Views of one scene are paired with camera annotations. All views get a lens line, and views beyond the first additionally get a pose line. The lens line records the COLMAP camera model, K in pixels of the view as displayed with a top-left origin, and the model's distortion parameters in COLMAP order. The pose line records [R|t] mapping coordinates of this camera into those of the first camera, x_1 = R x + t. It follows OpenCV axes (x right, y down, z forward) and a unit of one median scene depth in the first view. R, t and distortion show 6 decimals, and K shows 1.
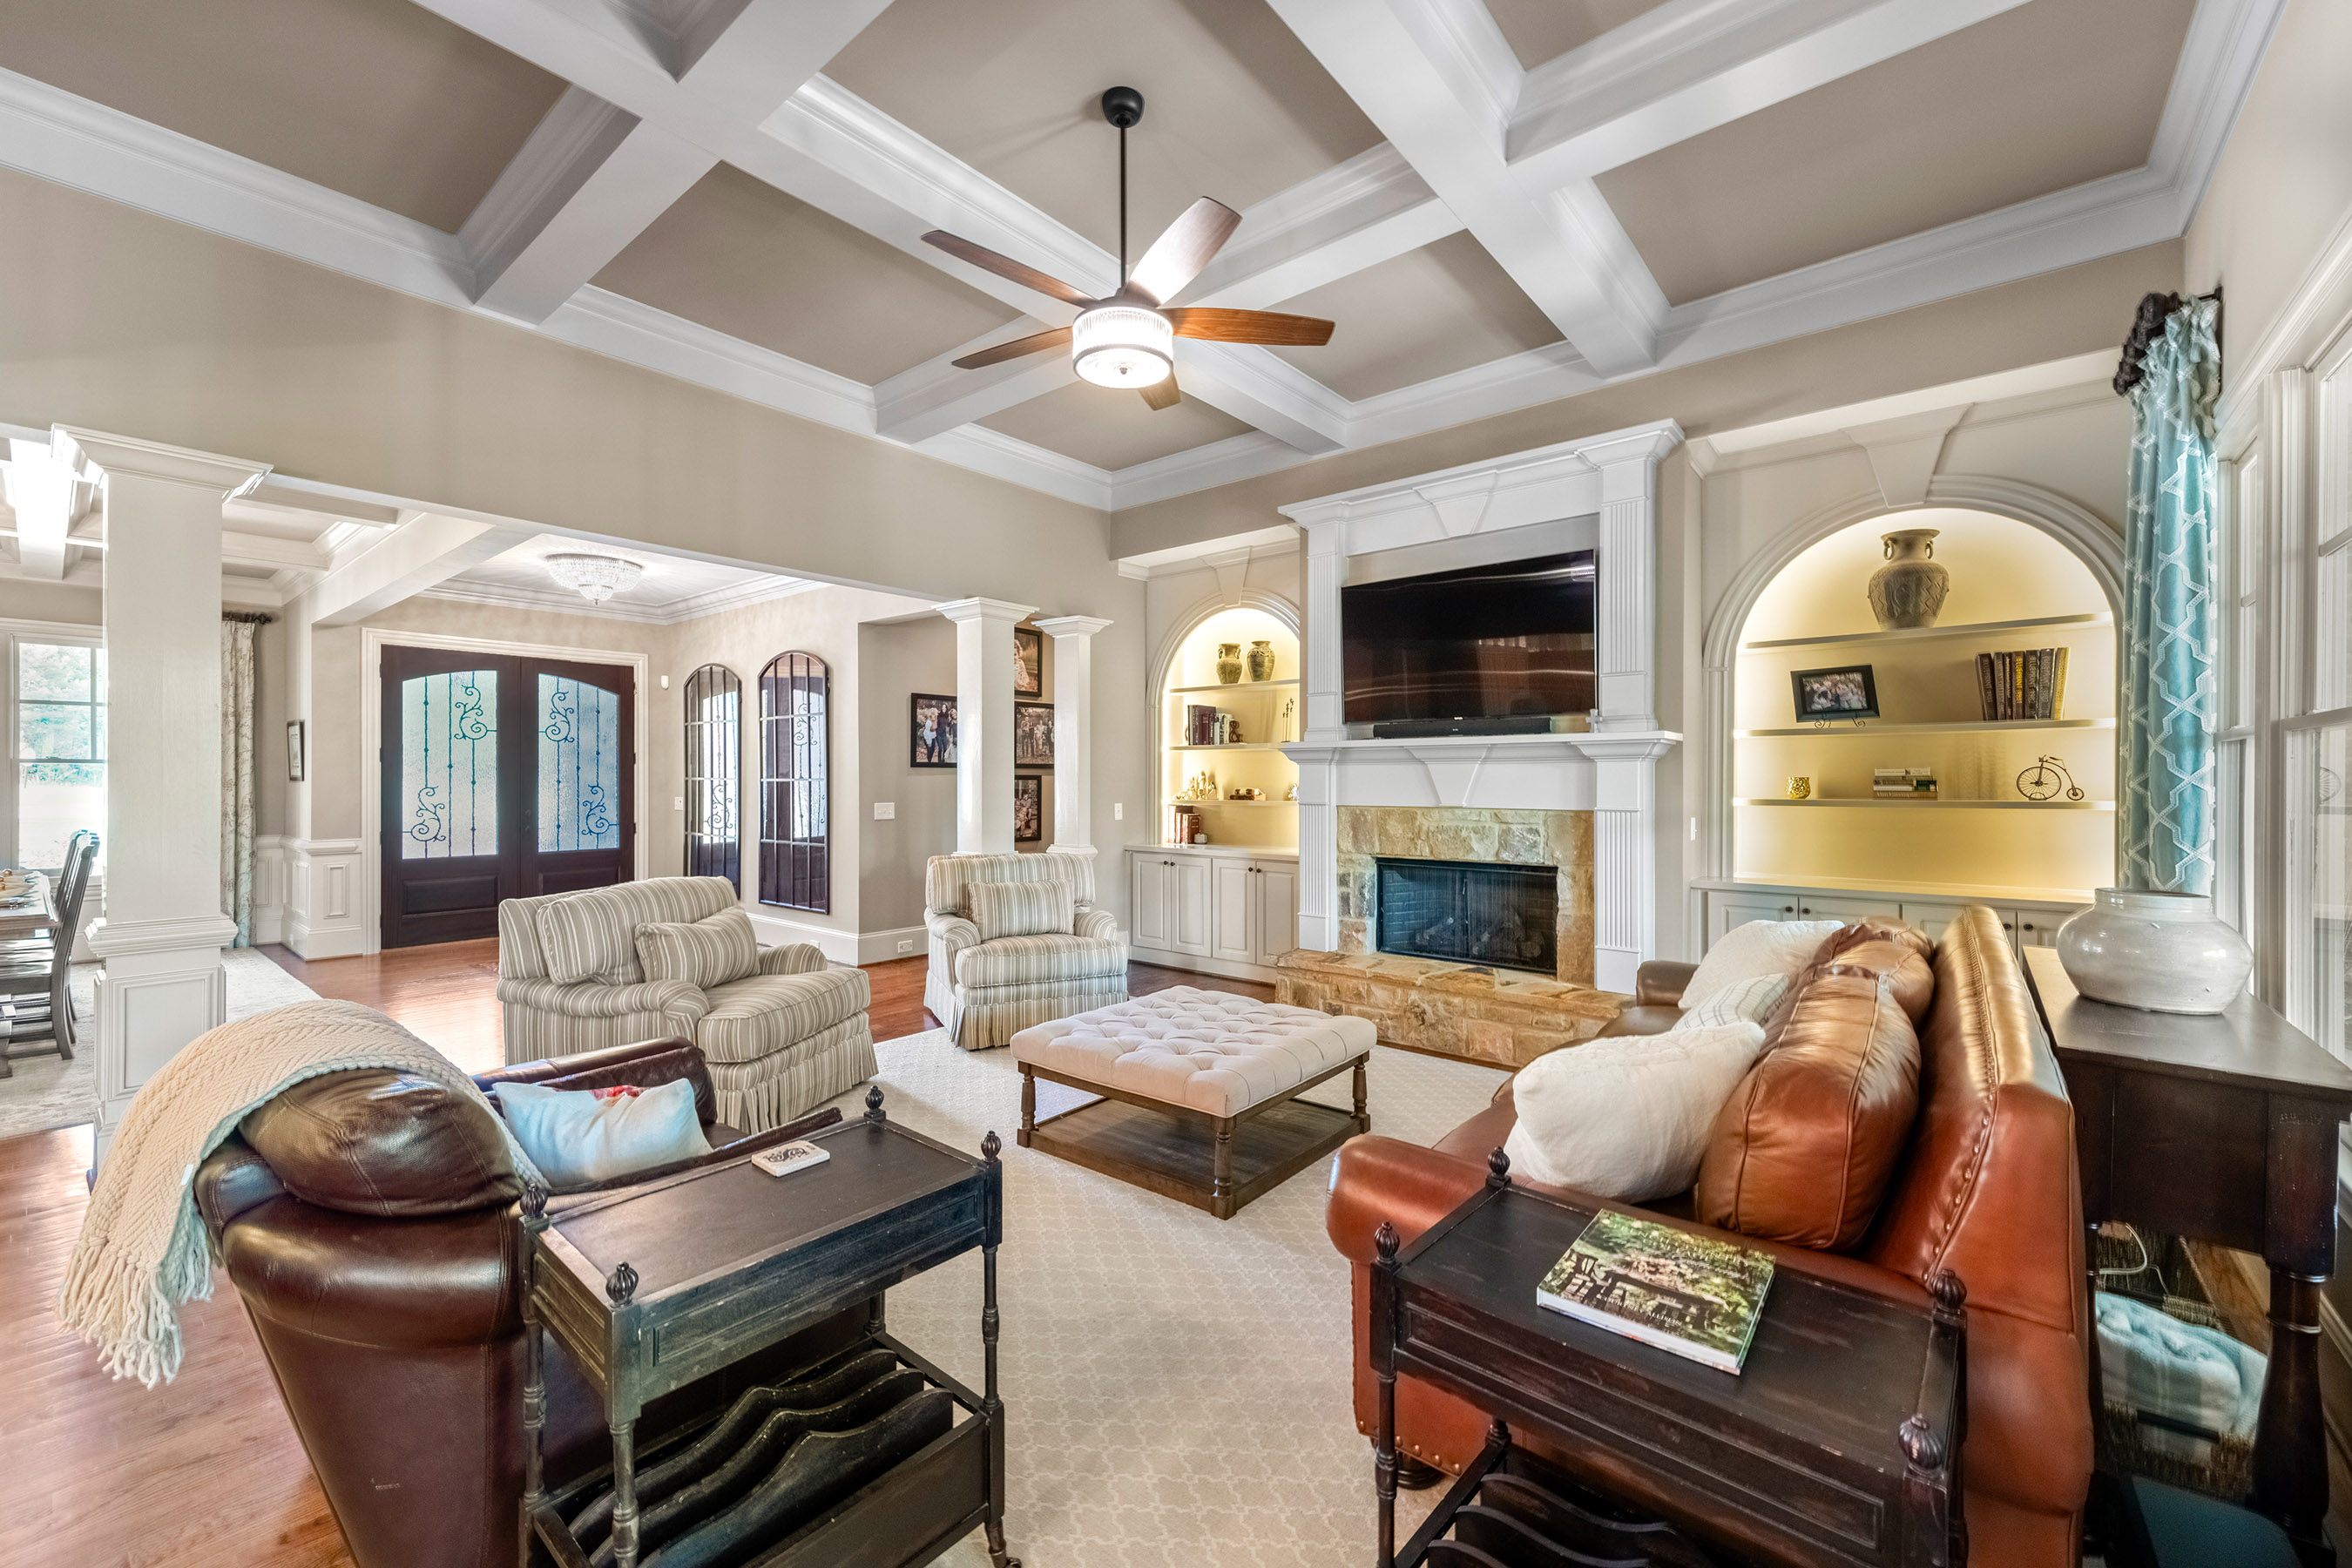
lens RADIAL K [[933.0, 0, 1183.0], [0, 933.0, 778.4], [0, 0, 1]] dist [0.009847, -0.000793]
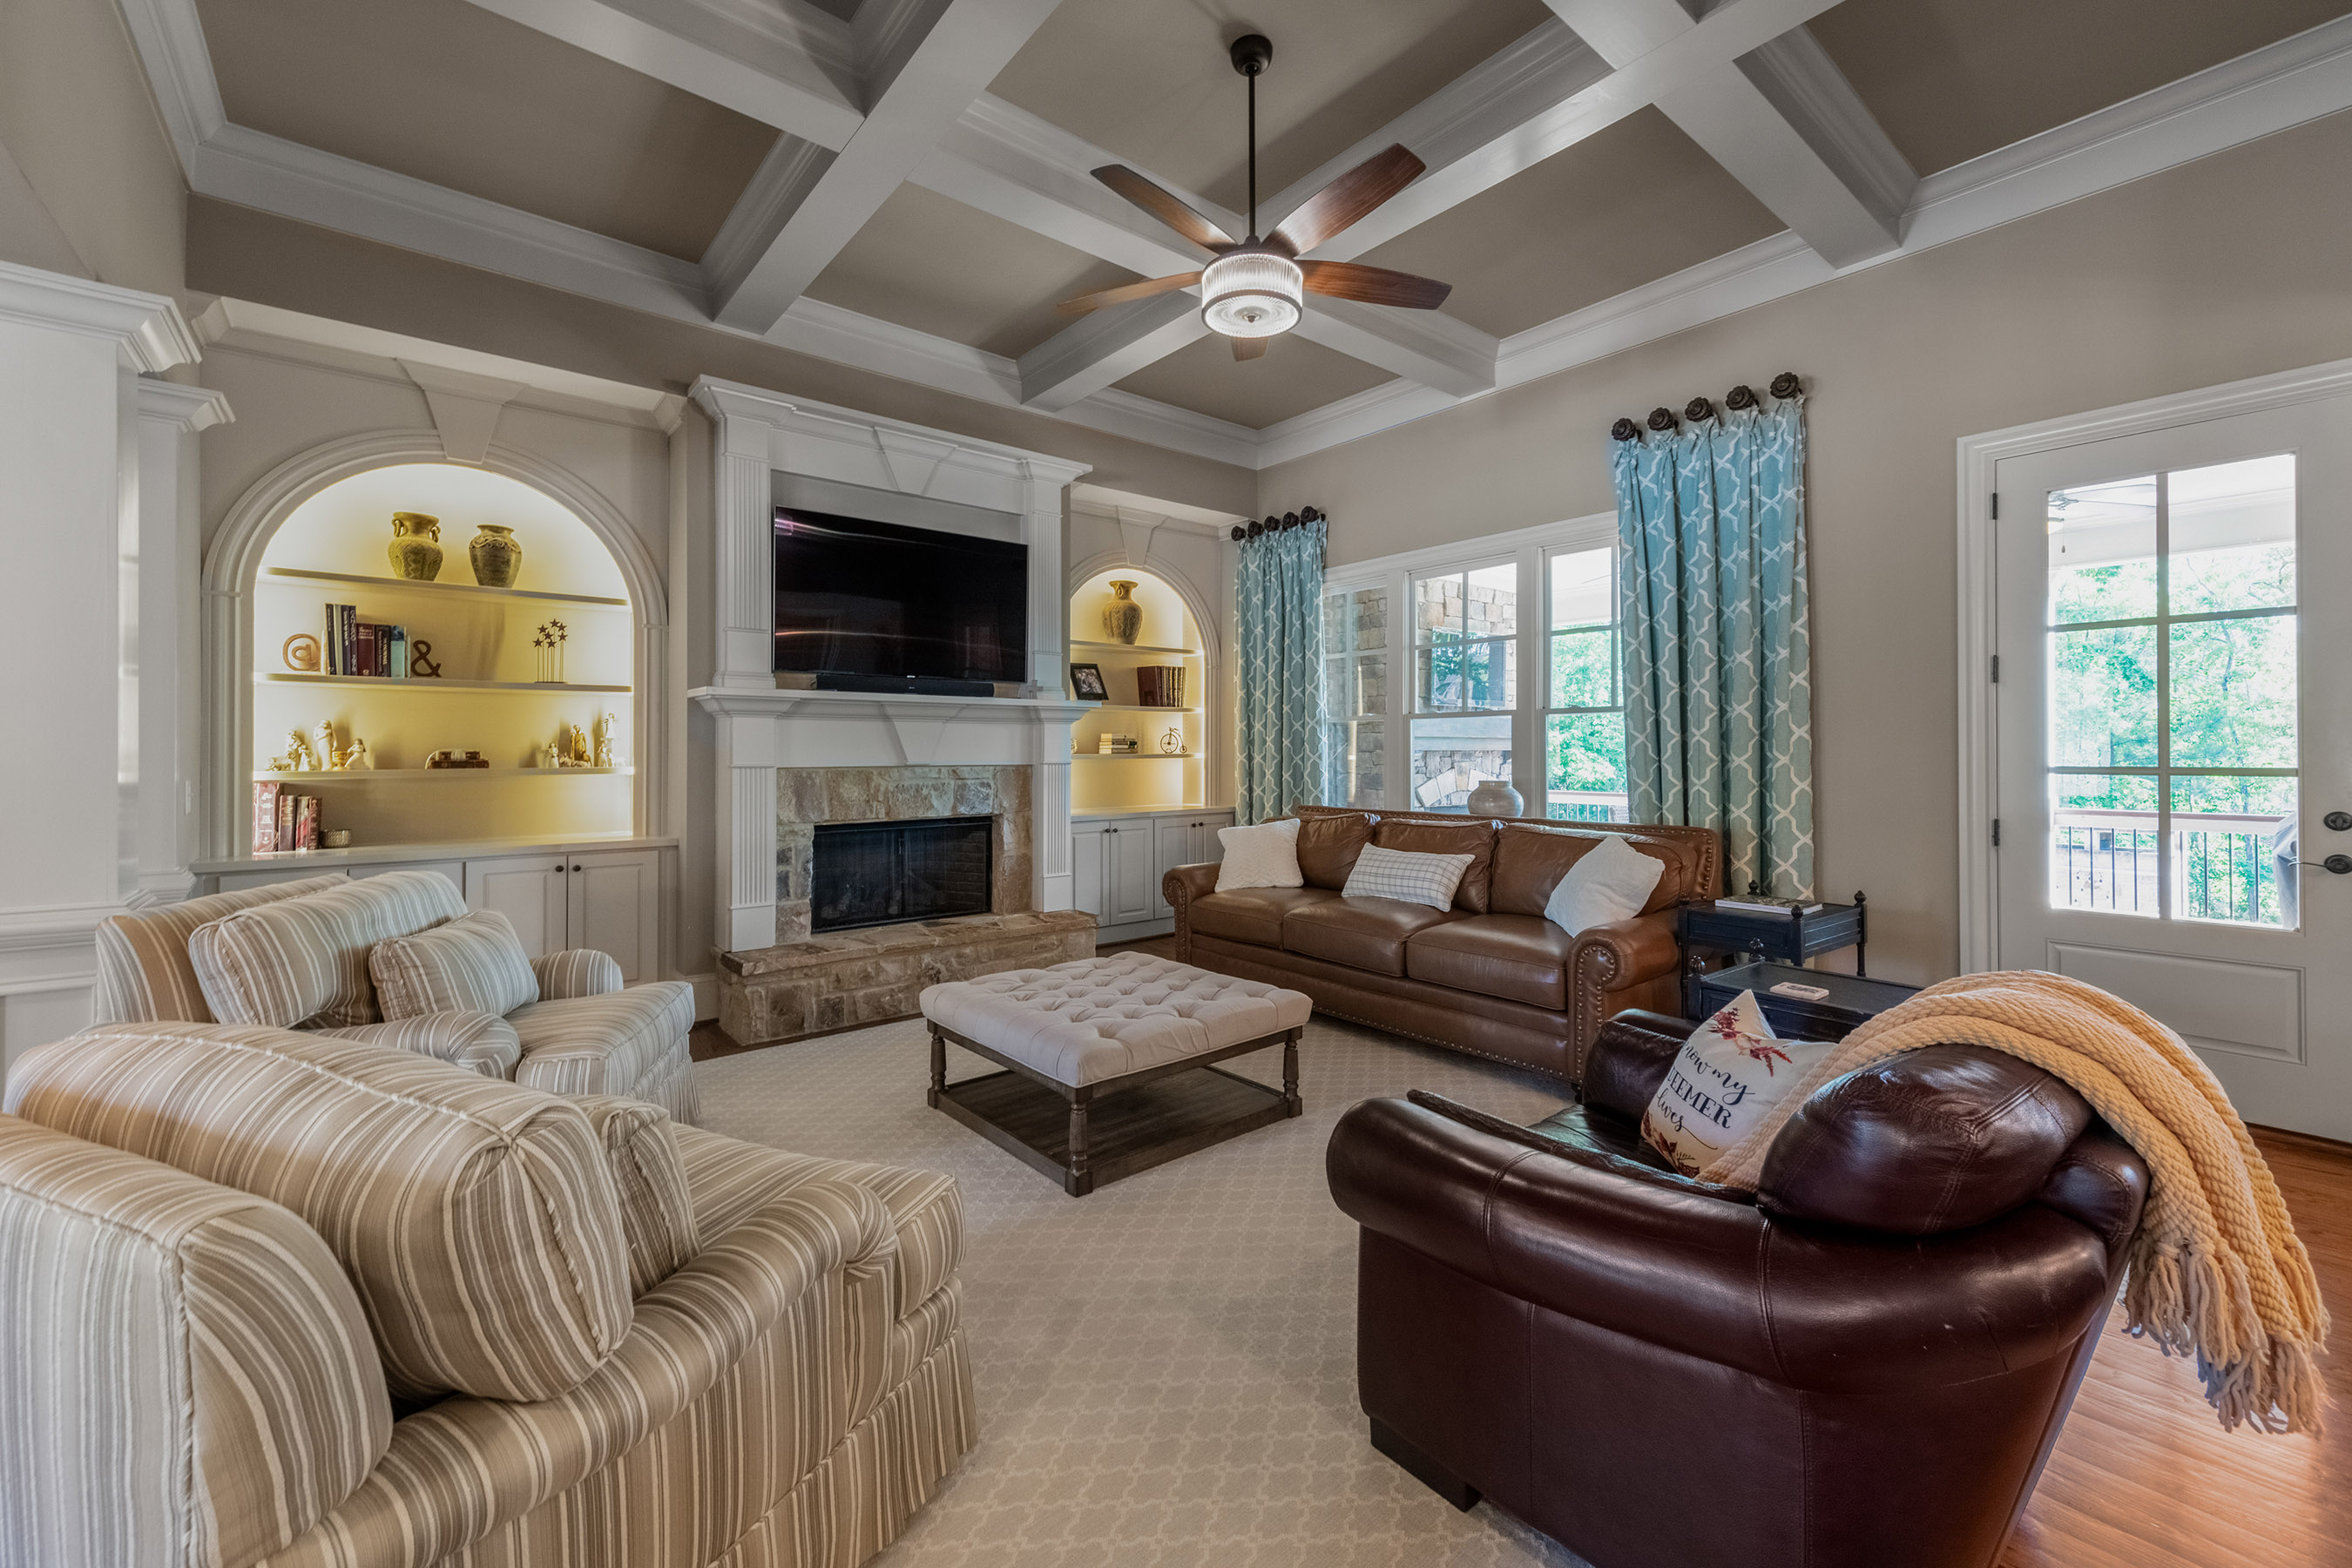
lens RADIAL K [[944.4, 0, 1180.0], [0, 944.4, 755.3], [0, 0, 1]] dist [0.000924, -0.000119]
pose [[0.178900, -0.004718, 0.983856, -0.674700], [-0.000801, 0.999987, 0.004941, 0.015189], [-0.983867, -0.001672, 0.178894, 0.564622]]
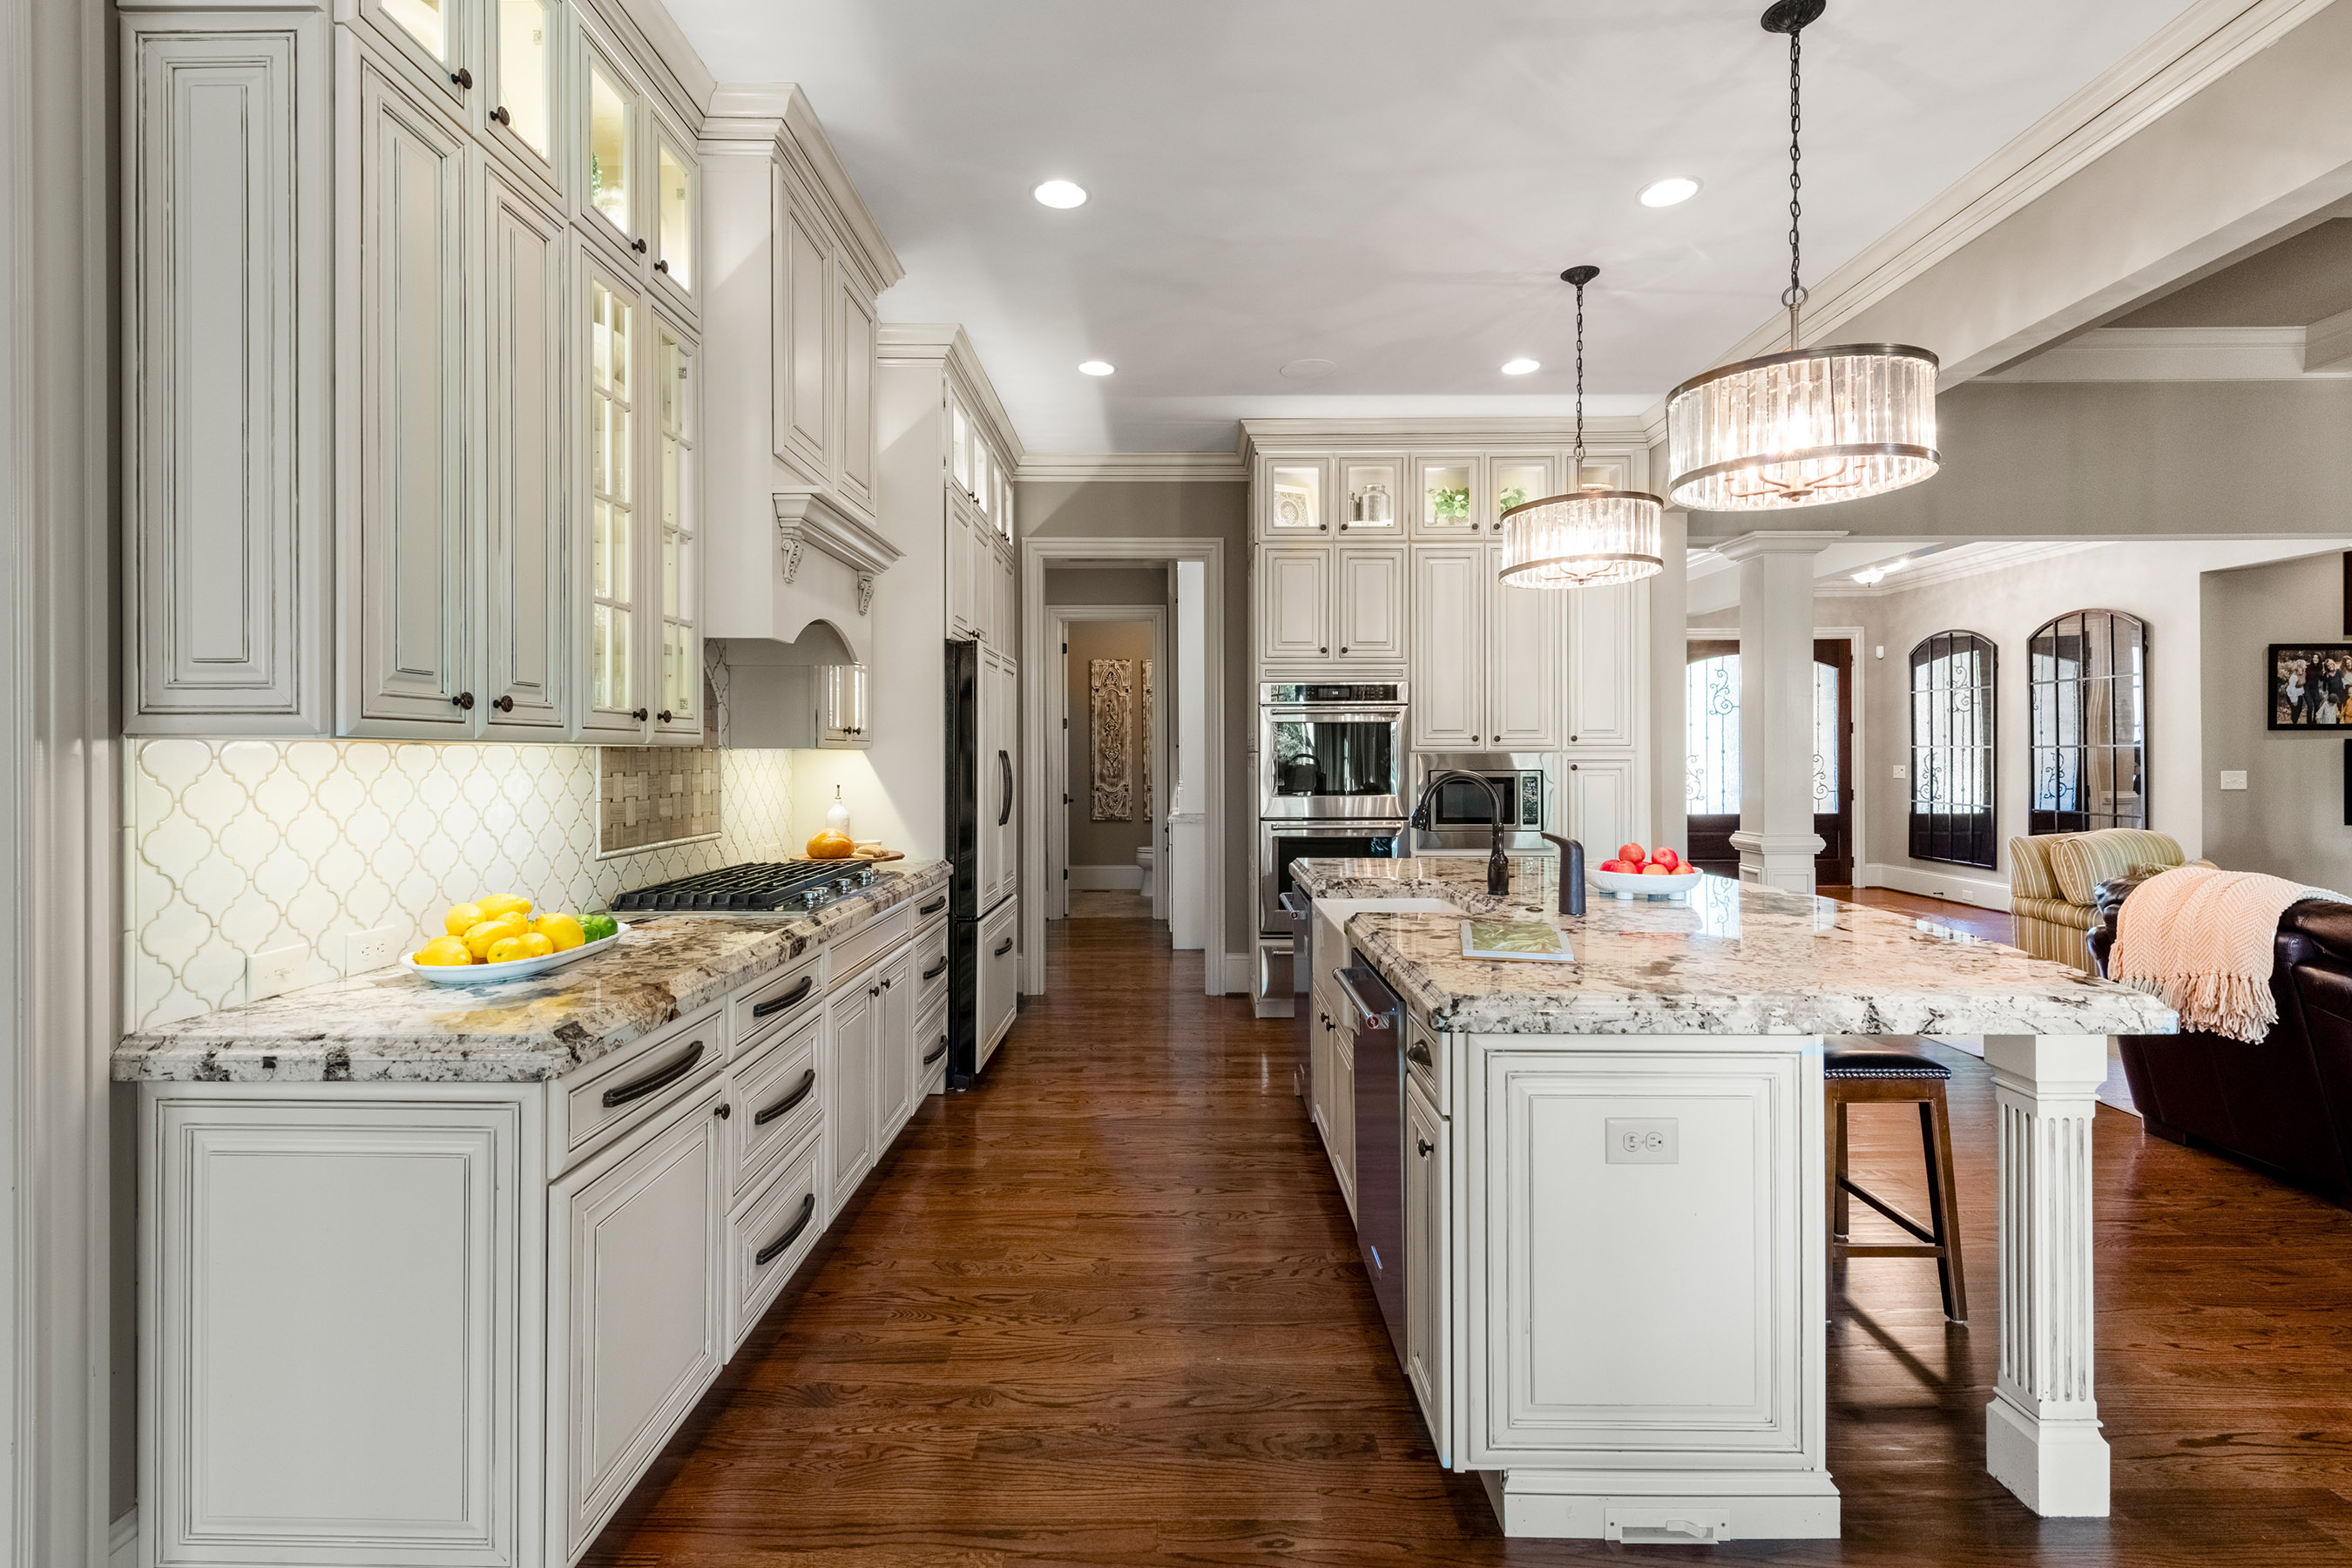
lens RADIAL K [[1091.5, 0, 1172.1], [0, 1091.5, 754.7], [0, 0, 1]] dist [0.000050, -0.000111]
pose [[0.627669, -0.003206, -0.778474, -0.210253], [0.004139, 0.999991, -0.000781, 0.010801], [0.778470, -0.002732, 0.627676, -0.626718]]
